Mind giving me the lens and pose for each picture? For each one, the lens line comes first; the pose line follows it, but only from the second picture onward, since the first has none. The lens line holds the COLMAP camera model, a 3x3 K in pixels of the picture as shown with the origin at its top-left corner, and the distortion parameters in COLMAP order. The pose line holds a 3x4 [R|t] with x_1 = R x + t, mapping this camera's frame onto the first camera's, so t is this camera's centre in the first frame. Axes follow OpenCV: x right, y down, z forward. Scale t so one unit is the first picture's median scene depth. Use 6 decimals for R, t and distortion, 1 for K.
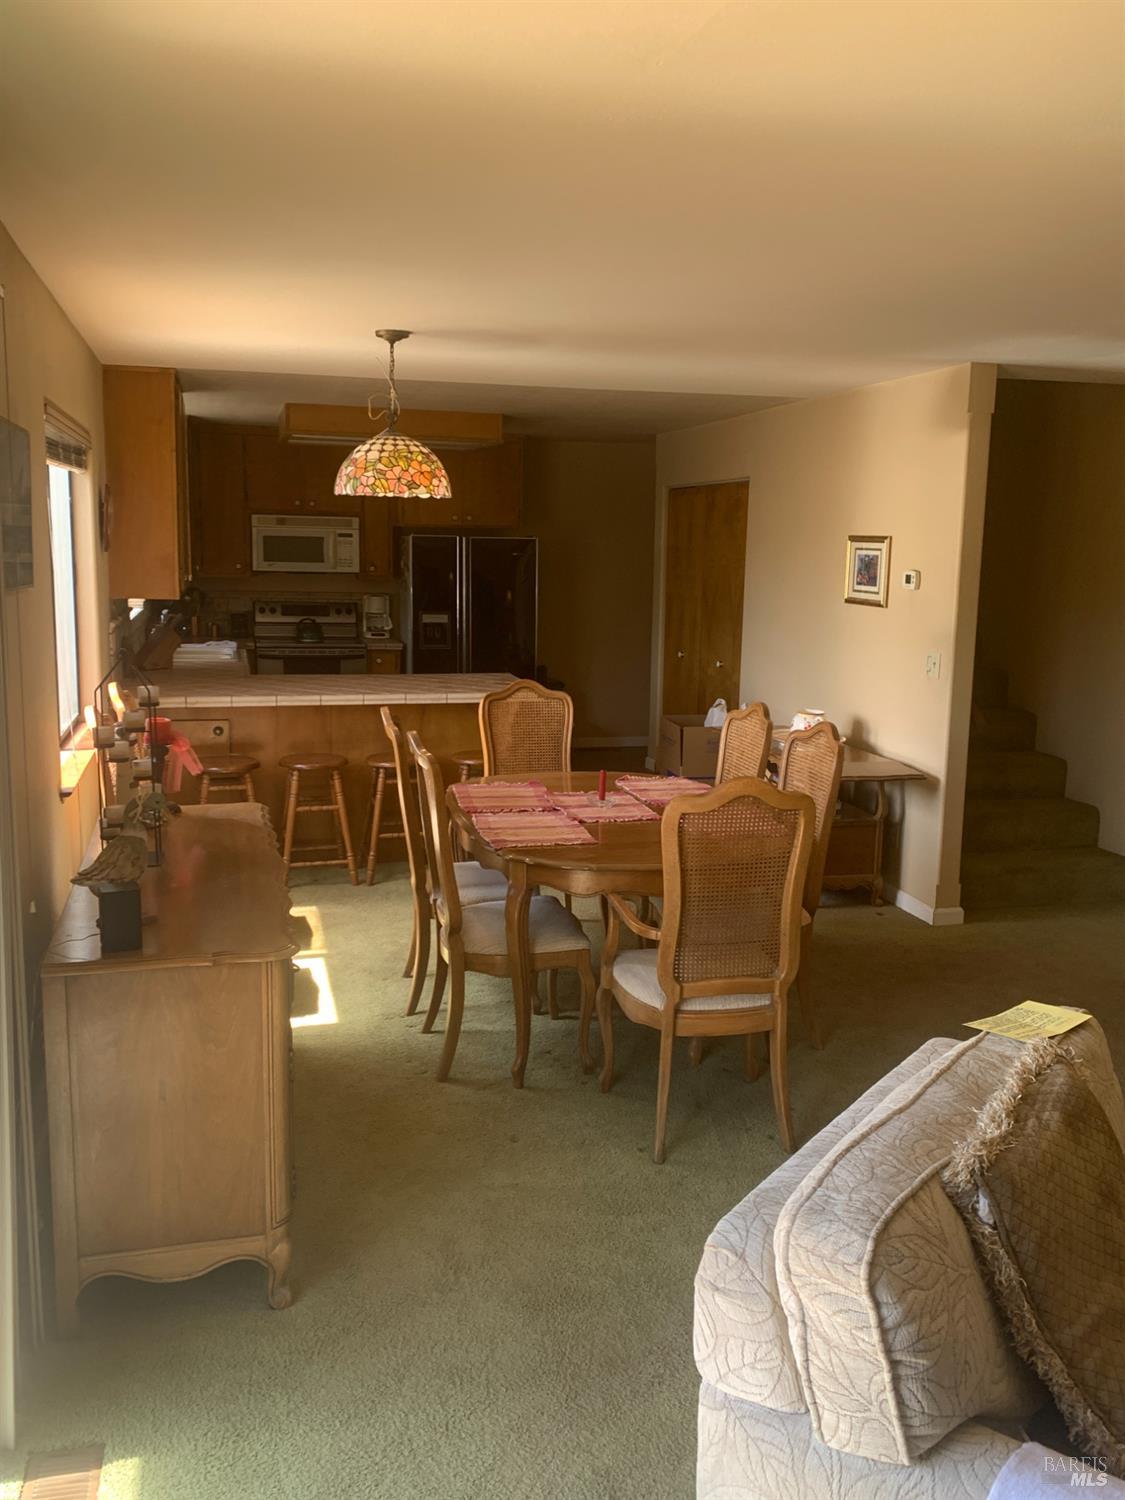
lens RADIAL K [[1281.3, 0, 562.5], [0, 1281.3, 750.0], [0, 0, 1]] dist [0.001467, -0.003767]
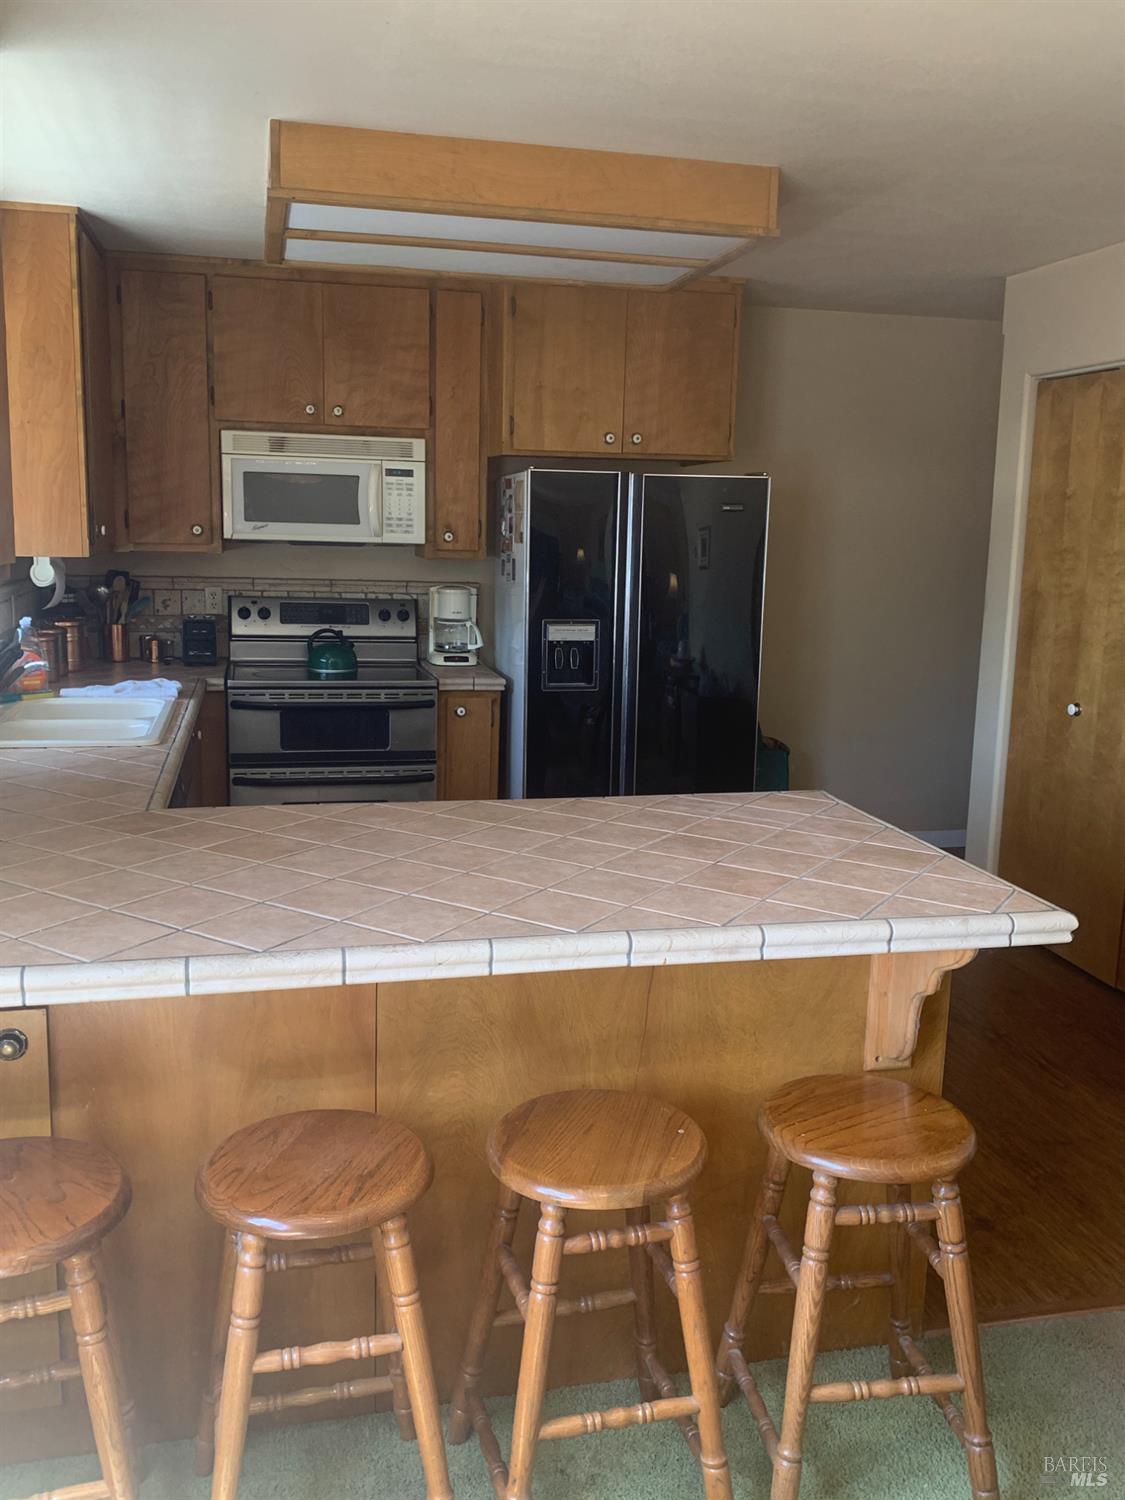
lens RADIAL K [[1281.3, 0, 562.5], [0, 1281.3, 750.0], [0, 0, 1]] dist [0.001467, -0.003767]
pose [[0.999621, 0.010190, -0.025557, -0.088144], [-0.009909, 0.999889, 0.011087, -0.060185], [0.025668, -0.010830, 0.999612, 0.475258]]
